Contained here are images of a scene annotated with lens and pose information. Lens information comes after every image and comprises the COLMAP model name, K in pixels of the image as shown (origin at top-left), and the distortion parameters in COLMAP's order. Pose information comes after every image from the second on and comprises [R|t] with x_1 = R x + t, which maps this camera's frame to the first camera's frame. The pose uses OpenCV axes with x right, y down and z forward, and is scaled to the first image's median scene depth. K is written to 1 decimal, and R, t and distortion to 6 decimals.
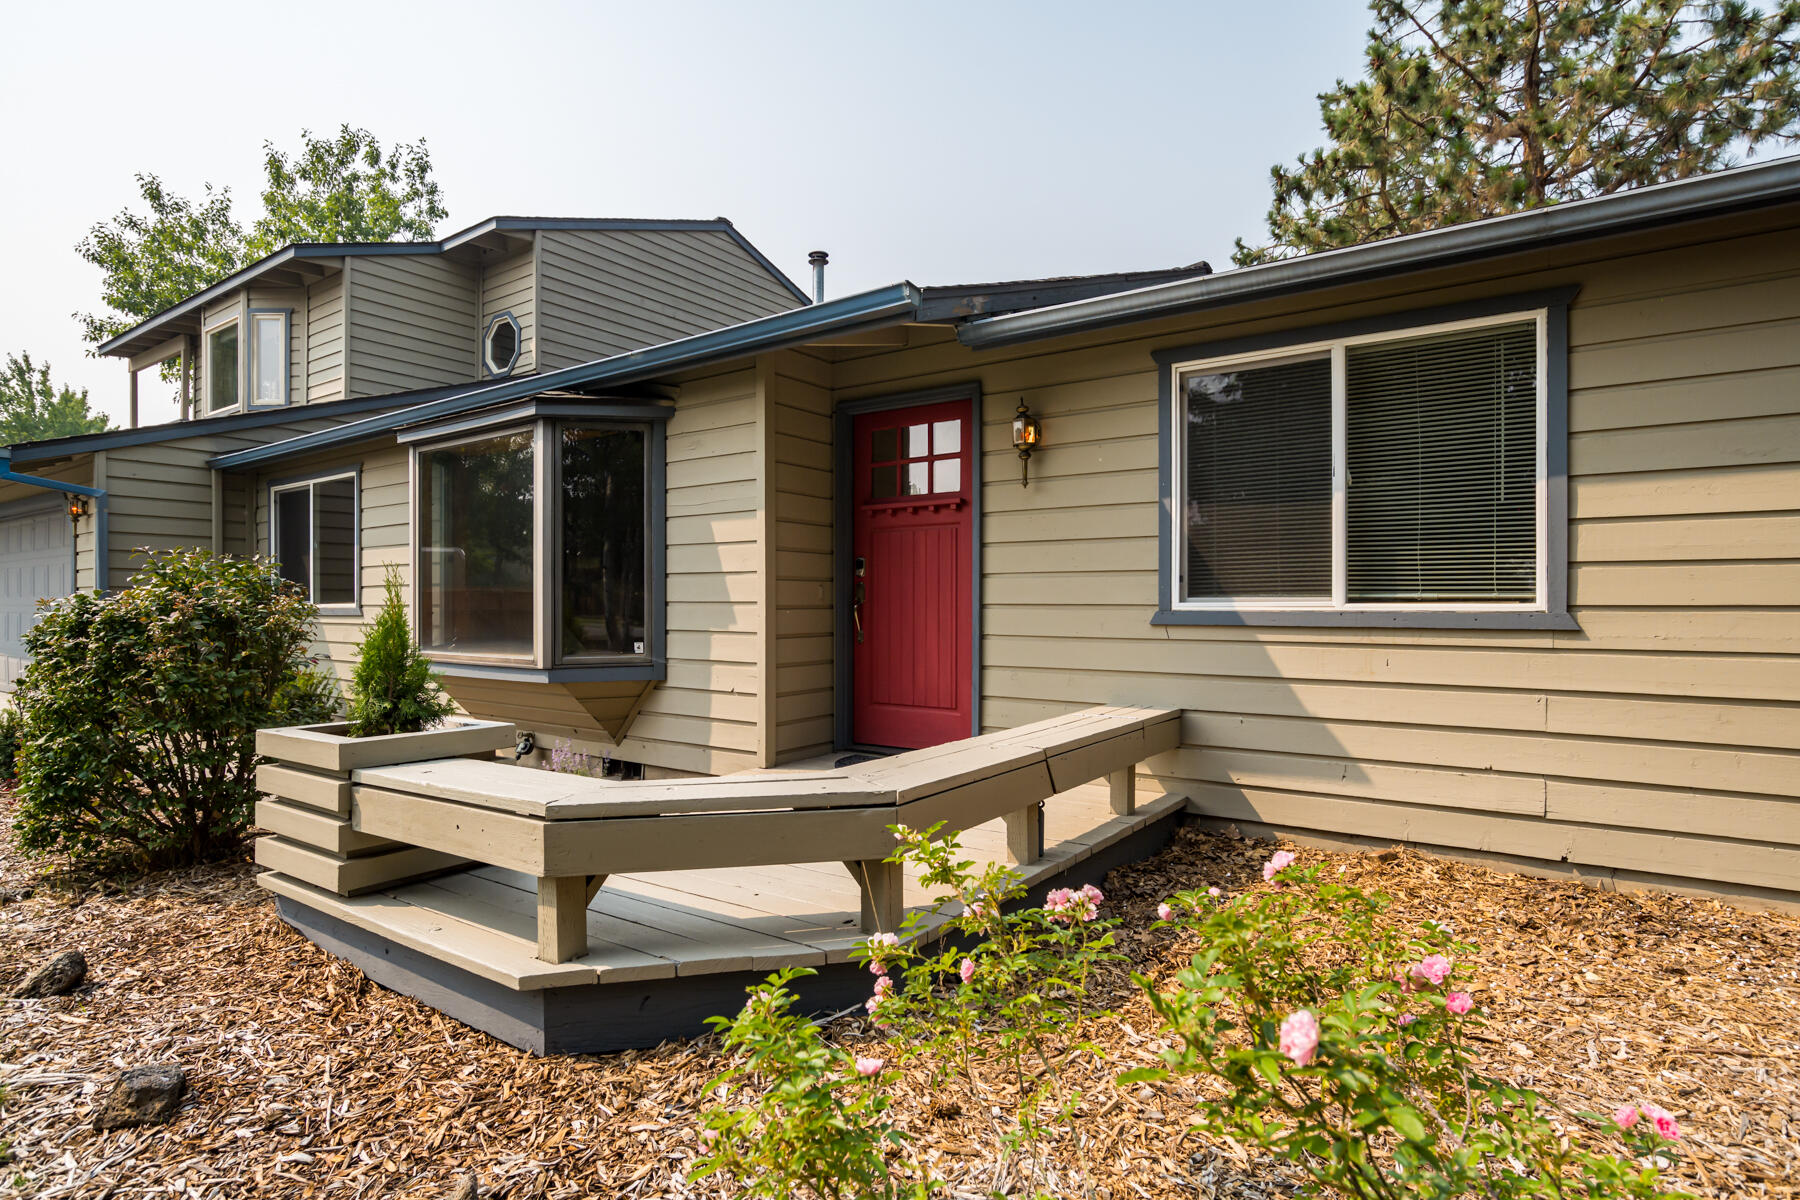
lens RADIAL K [[913.2, 0, 899.1], [0, 913.2, 602.9], [0, 0, 1]] dist [-0.017869, 0.008810]
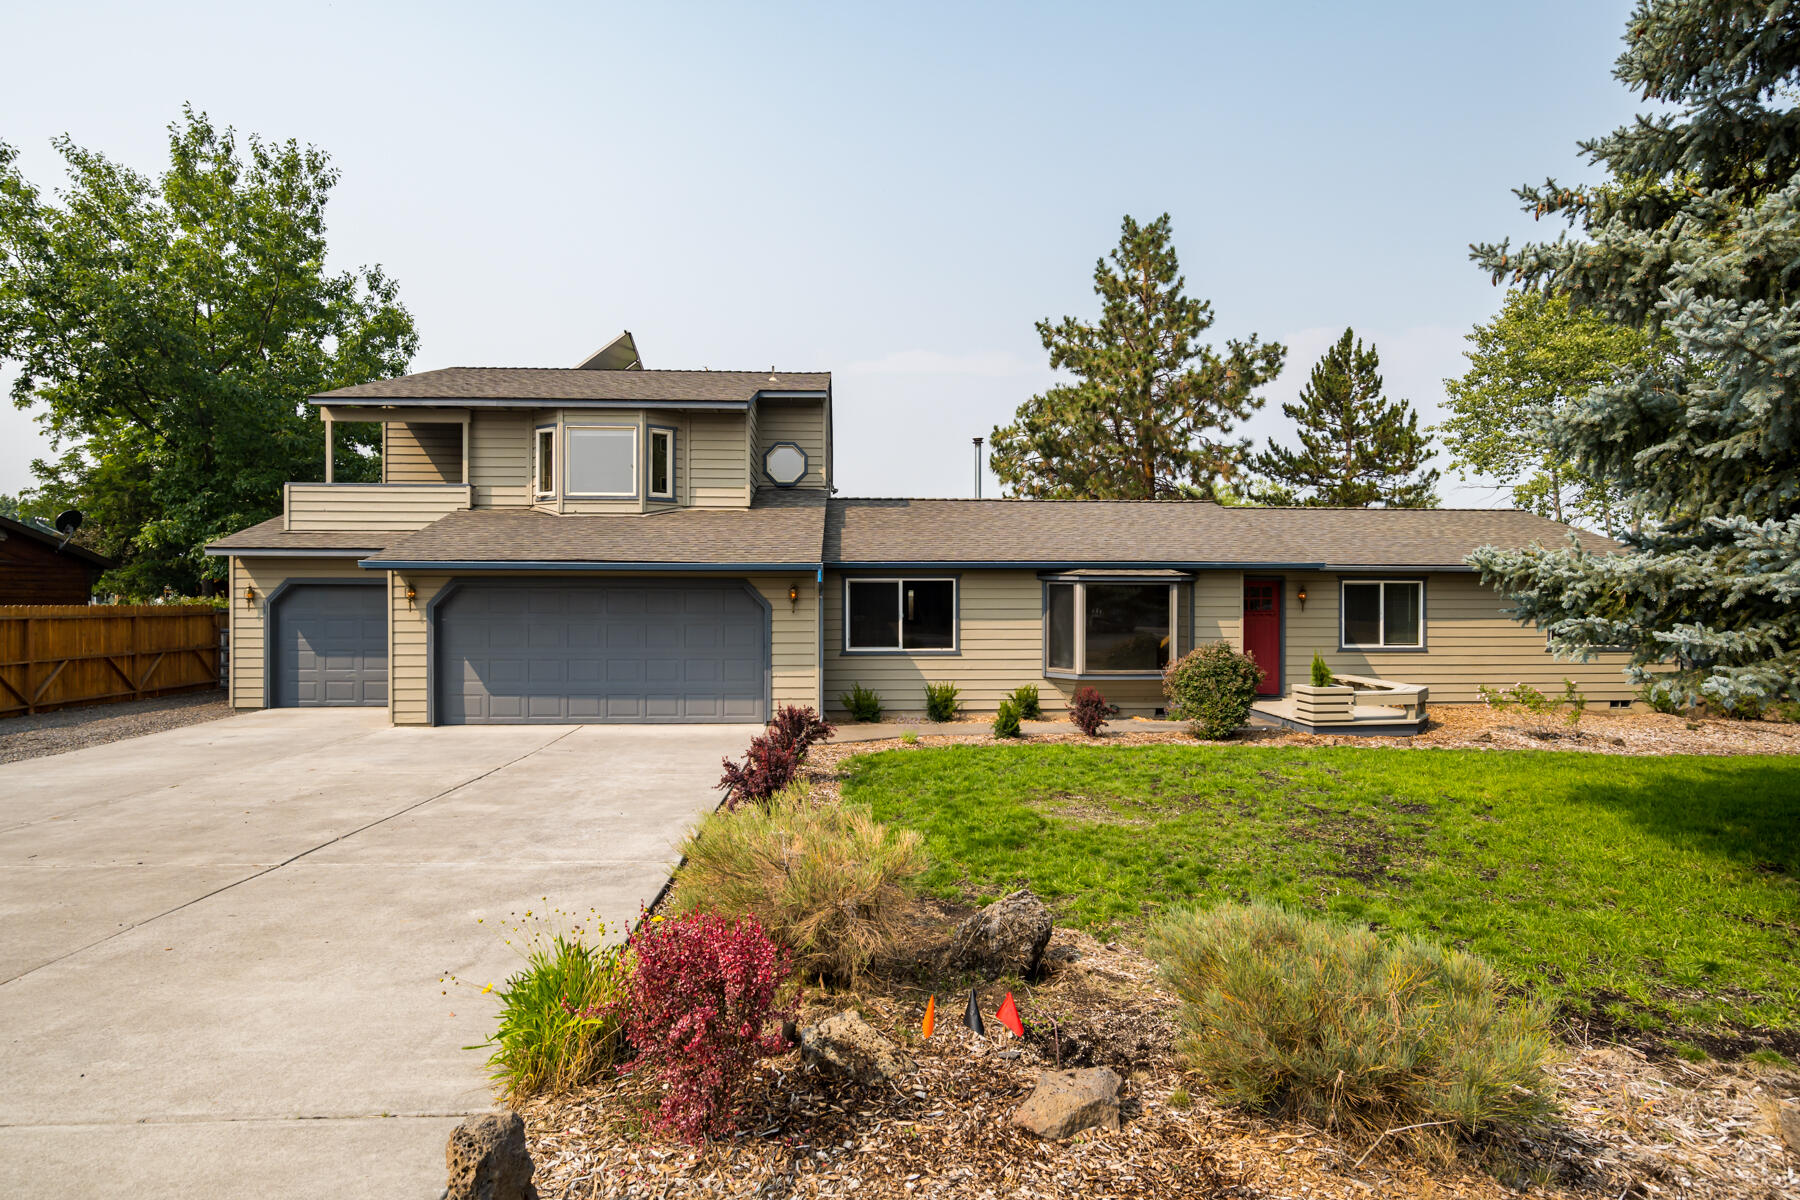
lens RADIAL K [[913.2, 0, 905.1], [0, 913.2, 599.9], [0, 0, 1]] dist [-0.017869, 0.008810]
pose [[0.784081, -0.000079, 0.620659, -3.330912], [-0.002565, 0.999991, 0.003367, -0.190188], [-0.620654, -0.004232, 0.784073, -0.774835]]
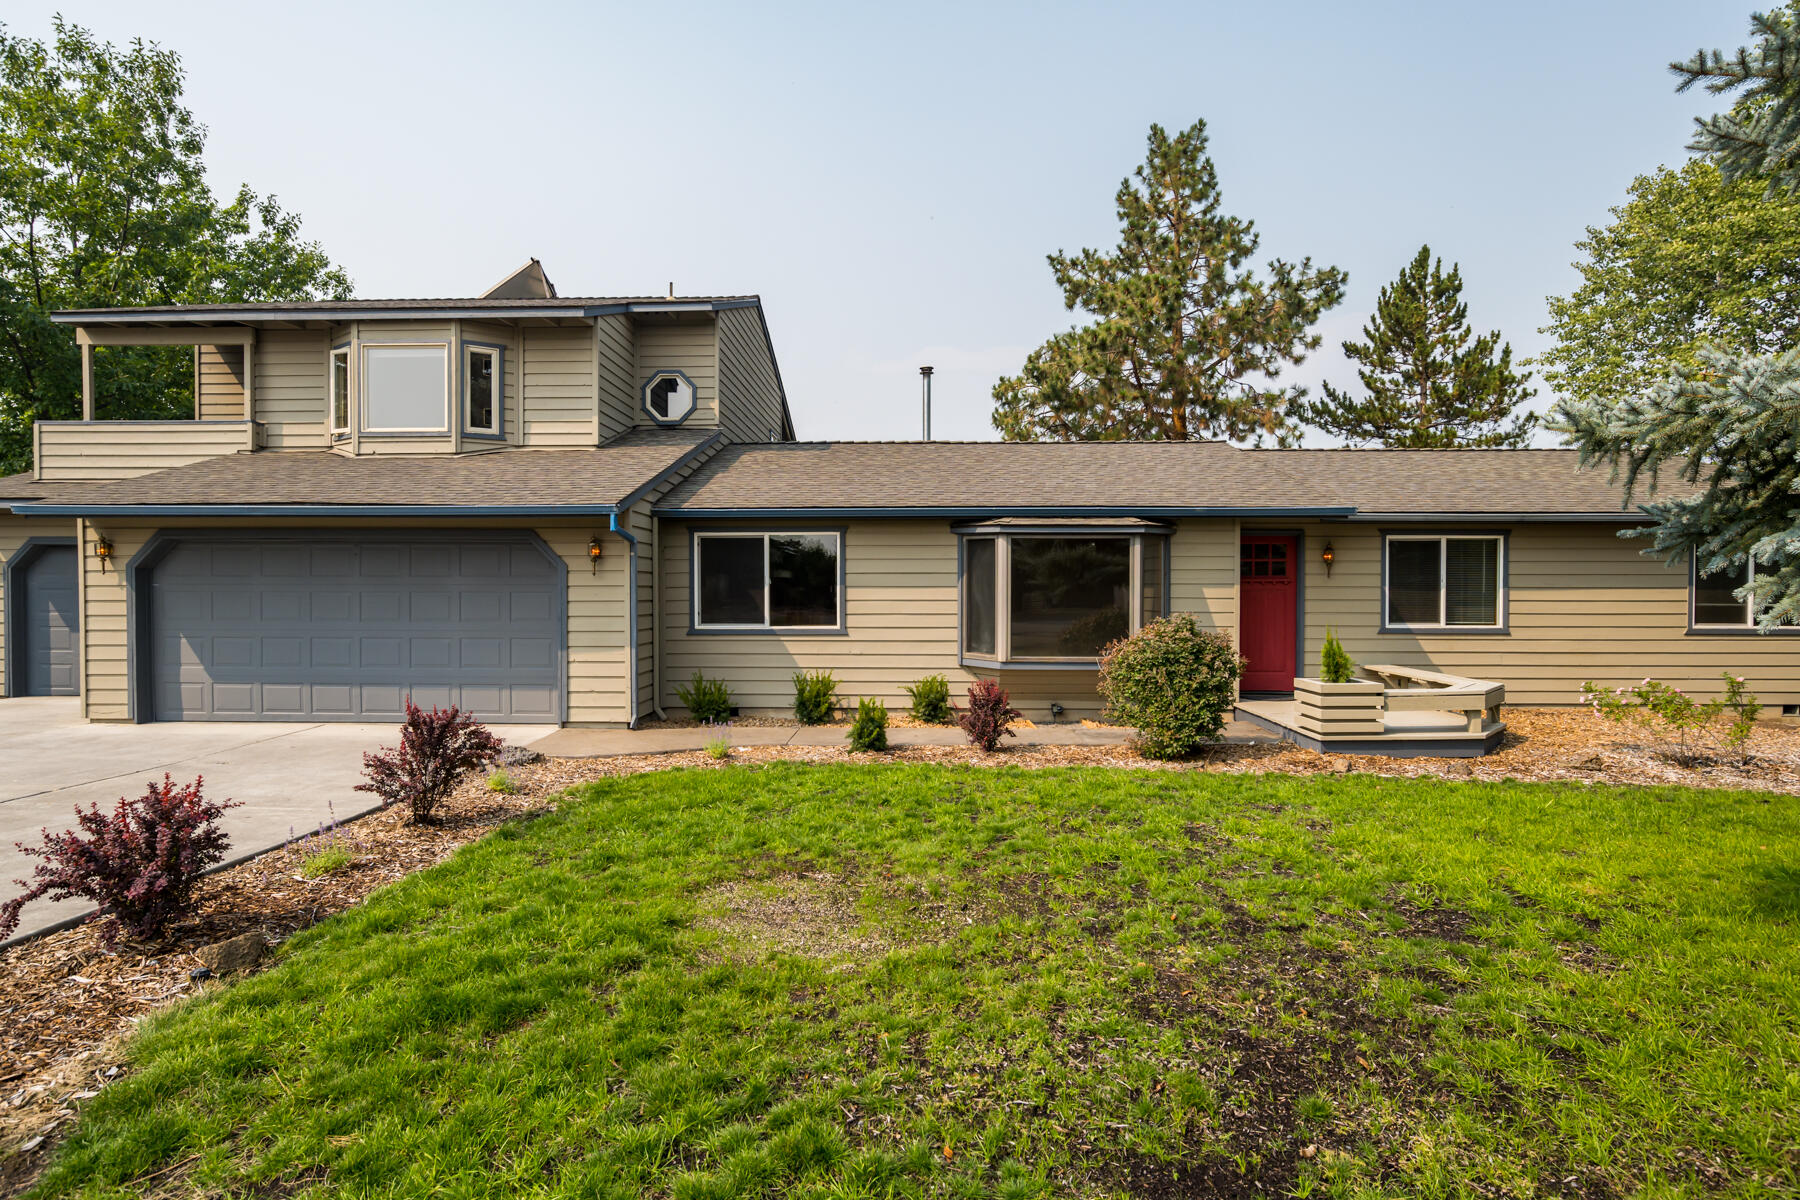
lens RADIAL K [[913.2, 0, 901.6], [0, 913.2, 603.7], [0, 0, 1]] dist [-0.017869, 0.008810]
pose [[0.835244, -0.008958, 0.549806, -2.319796], [-0.002165, 0.999806, 0.019580, -0.110520], [-0.549875, -0.017545, 0.835063, -0.435215]]
